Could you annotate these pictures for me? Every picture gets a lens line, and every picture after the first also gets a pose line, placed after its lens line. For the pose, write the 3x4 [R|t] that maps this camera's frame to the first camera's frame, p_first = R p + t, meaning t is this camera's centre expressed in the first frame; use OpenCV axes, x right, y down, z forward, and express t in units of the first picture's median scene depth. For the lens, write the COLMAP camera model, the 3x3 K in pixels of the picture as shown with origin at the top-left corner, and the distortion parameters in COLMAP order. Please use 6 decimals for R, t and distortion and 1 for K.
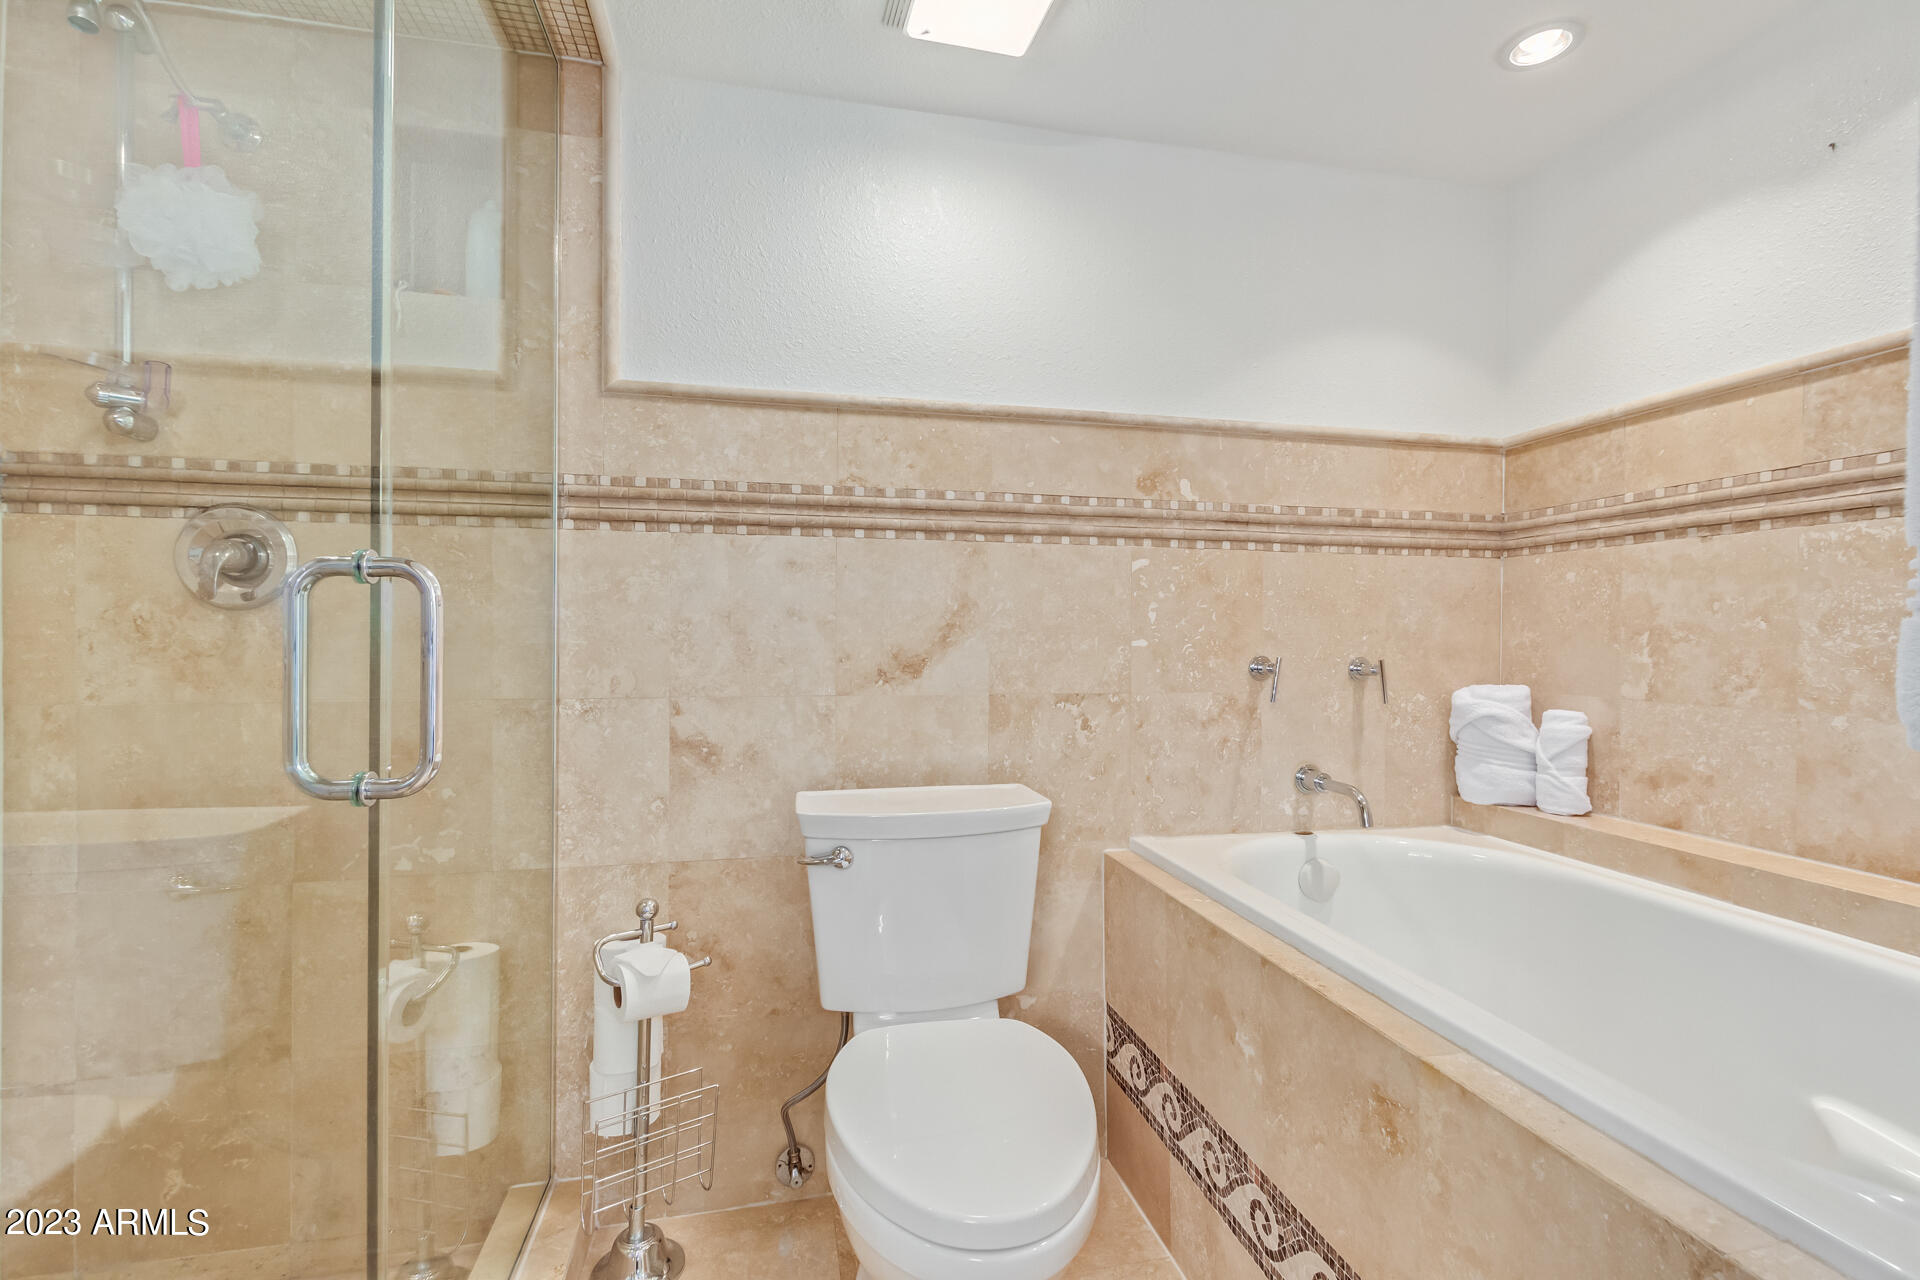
lens RADIAL K [[874.6, 0, 964.6], [0, 874.6, 631.3], [0, 0, 1]] dist [0.001919, 0.000499]
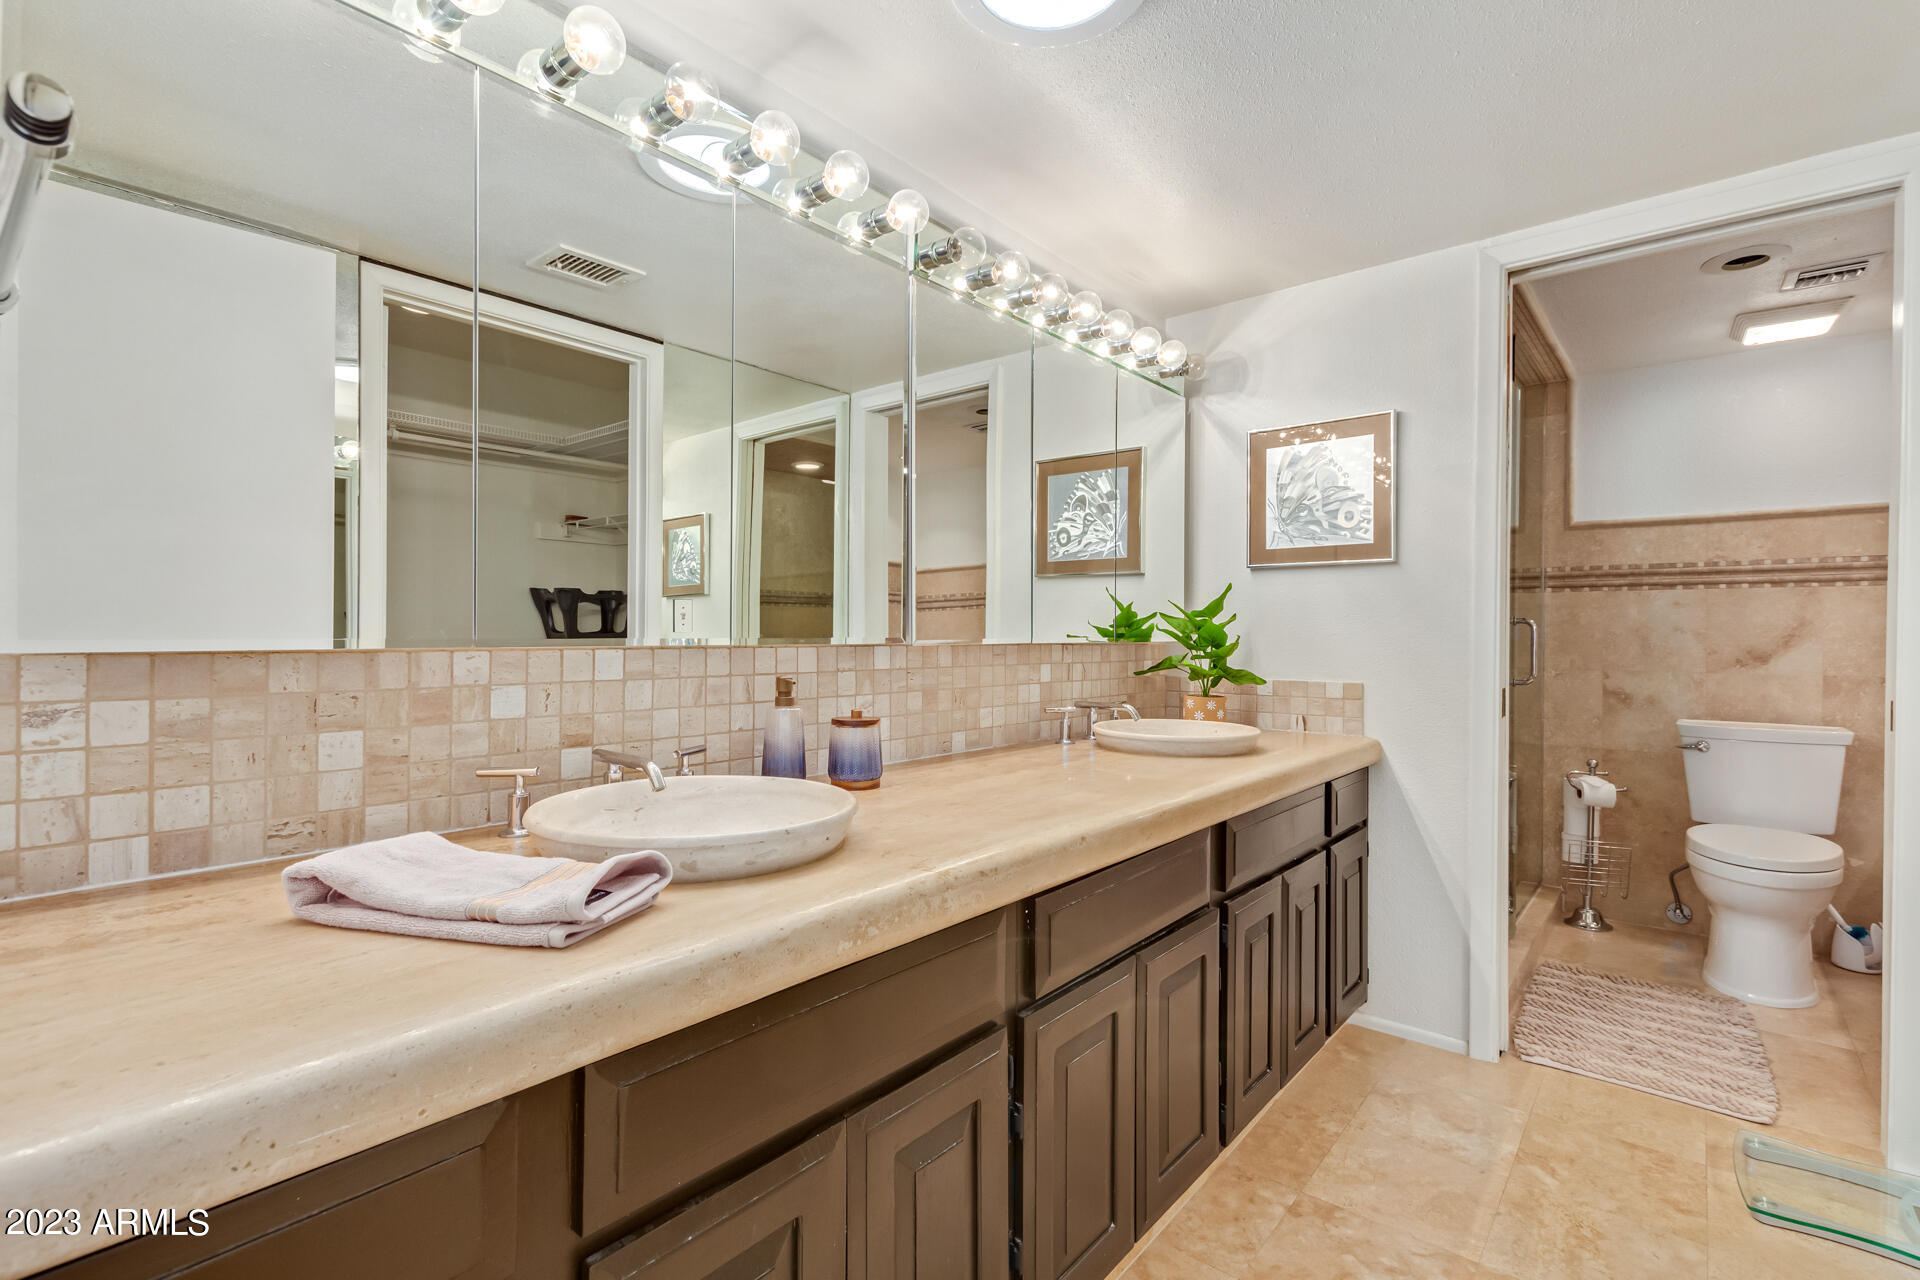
lens RADIAL K [[874.6, 0, 964.8], [0, 874.6, 636.1], [0, 0, 1]] dist [0.001919, 0.000499]
pose [[0.600023, -0.000740, -0.799982, 0.415562], [-0.002222, 0.999994, -0.002592, 0.003337], [0.799980, 0.003332, 0.600018, -1.452557]]
